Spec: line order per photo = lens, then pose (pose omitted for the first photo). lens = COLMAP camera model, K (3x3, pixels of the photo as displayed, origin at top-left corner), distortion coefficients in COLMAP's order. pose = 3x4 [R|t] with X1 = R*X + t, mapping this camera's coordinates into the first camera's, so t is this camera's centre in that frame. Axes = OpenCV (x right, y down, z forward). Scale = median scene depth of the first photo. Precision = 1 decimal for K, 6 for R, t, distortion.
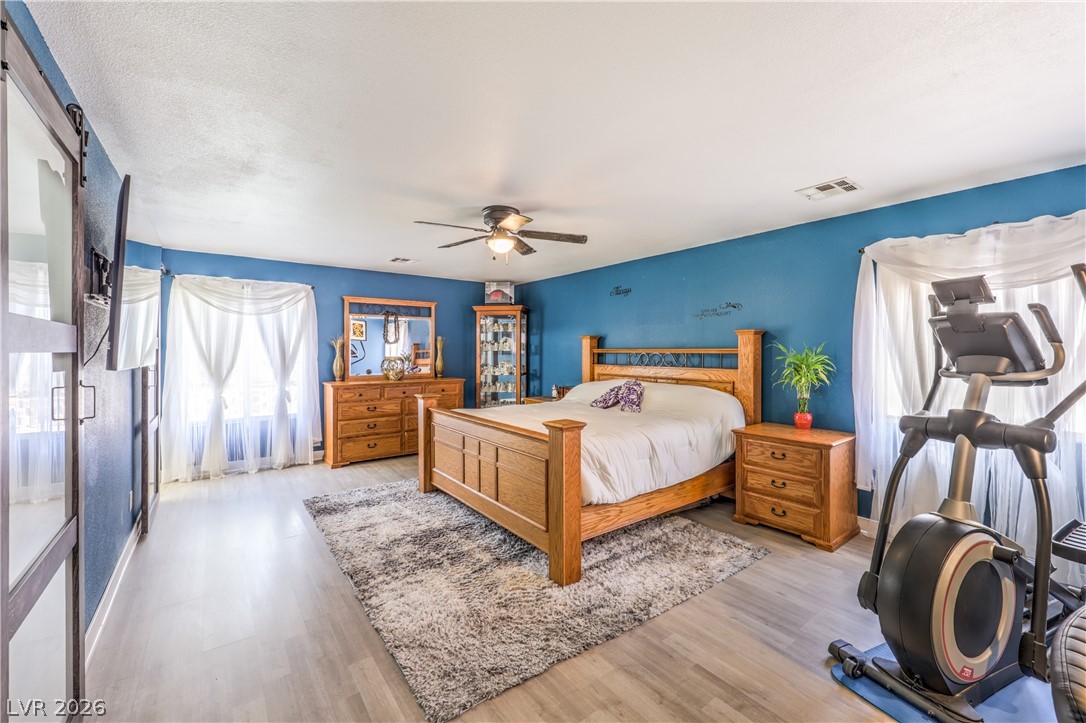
lens RADIAL K [[450.0, 0, 550.1], [0, 450.0, 356.7], [0, 0, 1]] dist [0.002654, 0.000311]
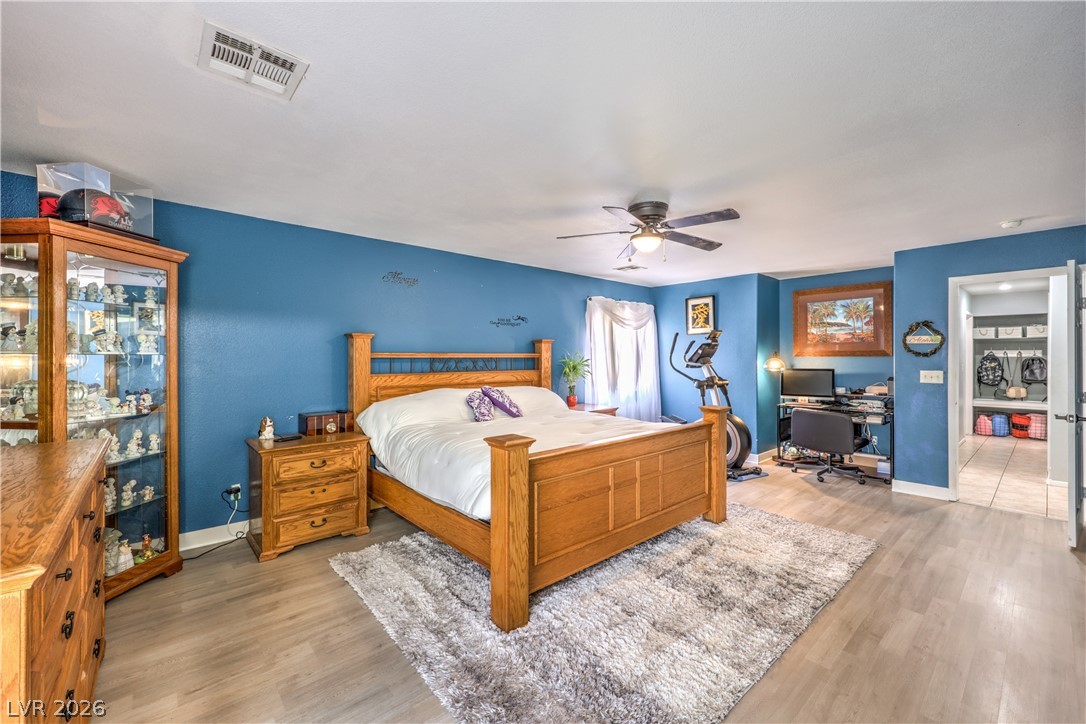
lens RADIAL K [[450.0, 0, 550.1], [0, 450.0, 357.2], [0, 0, 1]] dist [0.002654, 0.000311]
pose [[-0.079819, -0.008491, 0.996773, -0.991391], [0.007910, 0.999927, 0.009151, -0.023179], [-0.996778, 0.008615, -0.079746, 1.215713]]
